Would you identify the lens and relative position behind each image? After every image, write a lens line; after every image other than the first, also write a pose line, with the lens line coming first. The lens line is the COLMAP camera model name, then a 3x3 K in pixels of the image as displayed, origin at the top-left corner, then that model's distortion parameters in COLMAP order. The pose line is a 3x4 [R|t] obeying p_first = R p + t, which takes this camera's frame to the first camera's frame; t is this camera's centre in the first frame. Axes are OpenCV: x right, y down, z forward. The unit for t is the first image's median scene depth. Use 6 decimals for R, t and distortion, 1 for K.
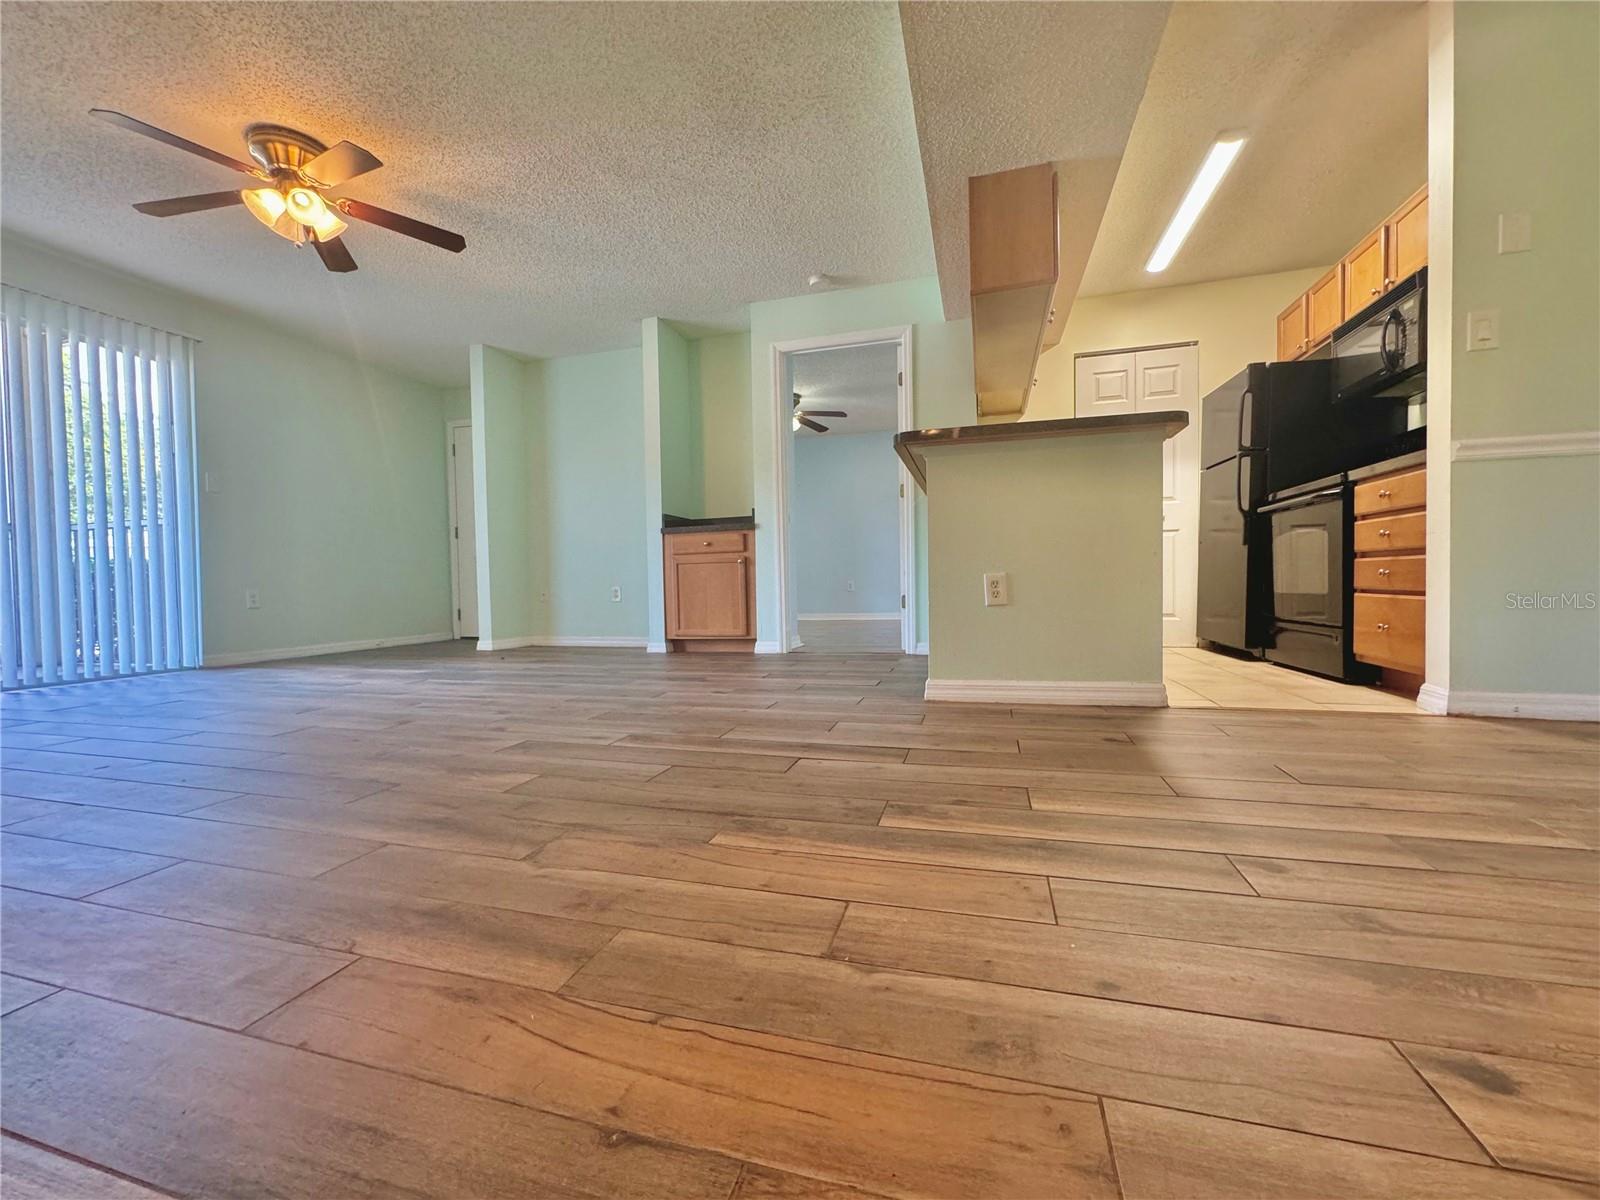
lens RADIAL K [[634.7, 0, 797.6], [0, 634.7, 600.2], [0, 0, 1]] dist [0.000371, 0.000349]
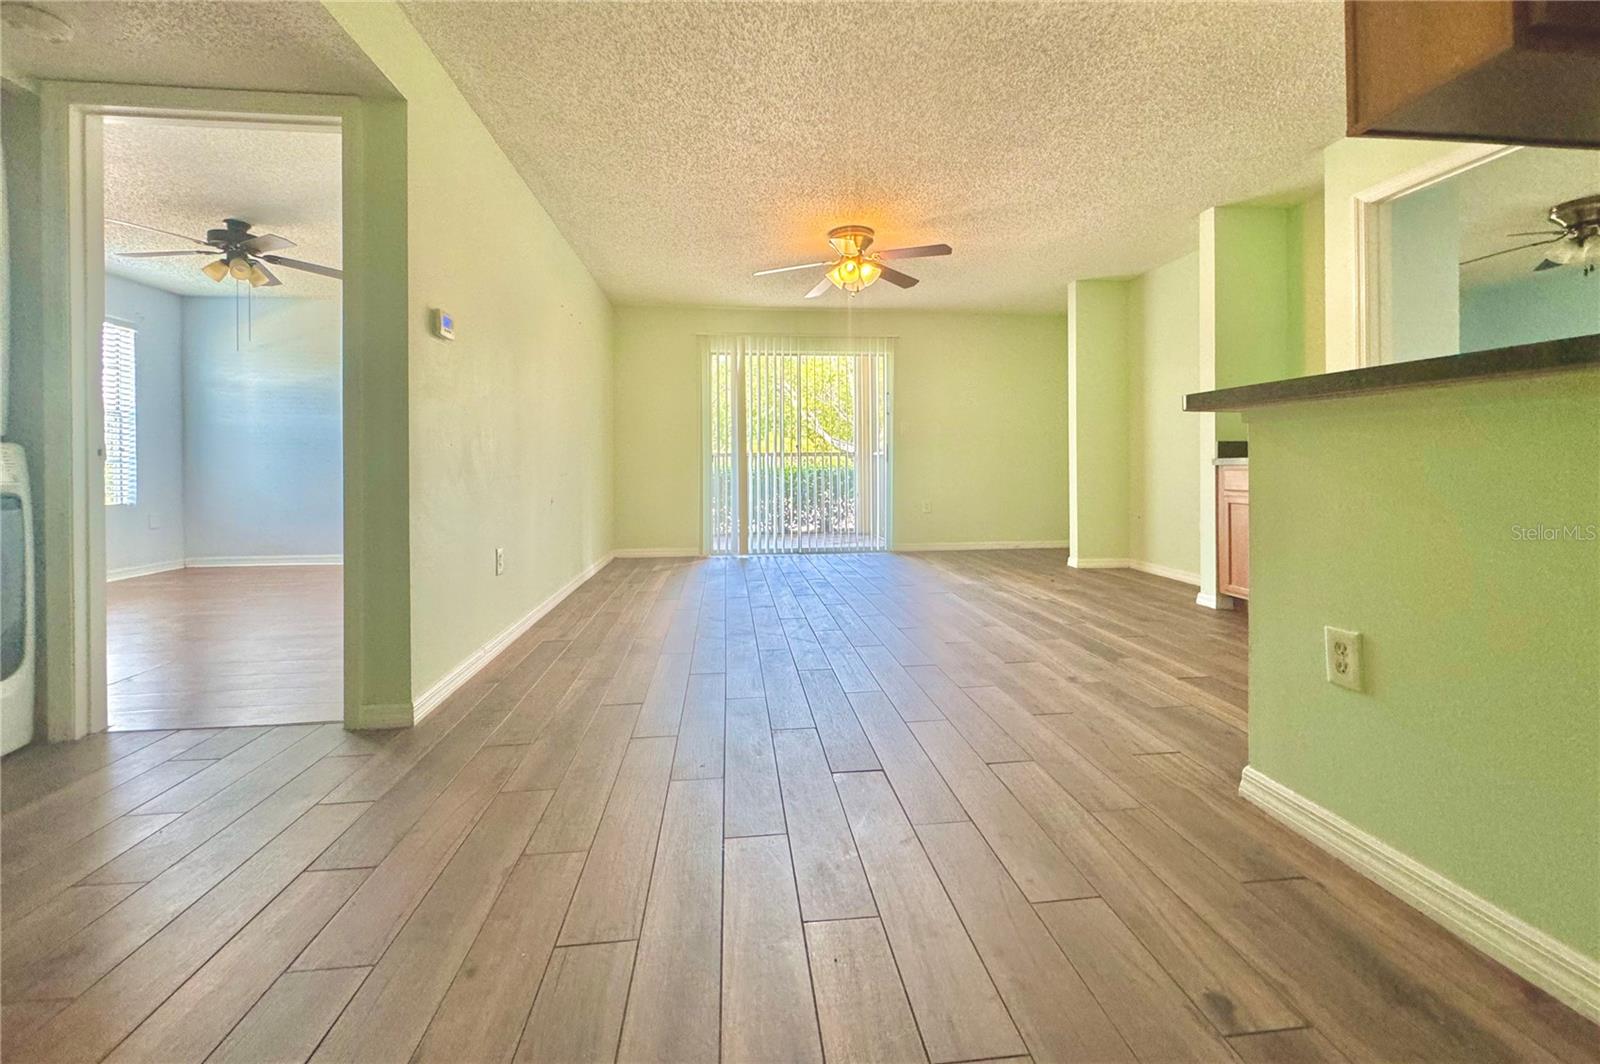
lens RADIAL K [[637.0, 0, 797.9], [0, 637.0, 465.1], [0, 0, 1]] dist [-0.000191, -0.000025]
pose [[0.376651, 0.014299, -0.926245, 0.500675], [-0.020467, 0.999765, 0.007111, -0.140436], [0.926129, 0.016279, 0.376855, 0.260081]]
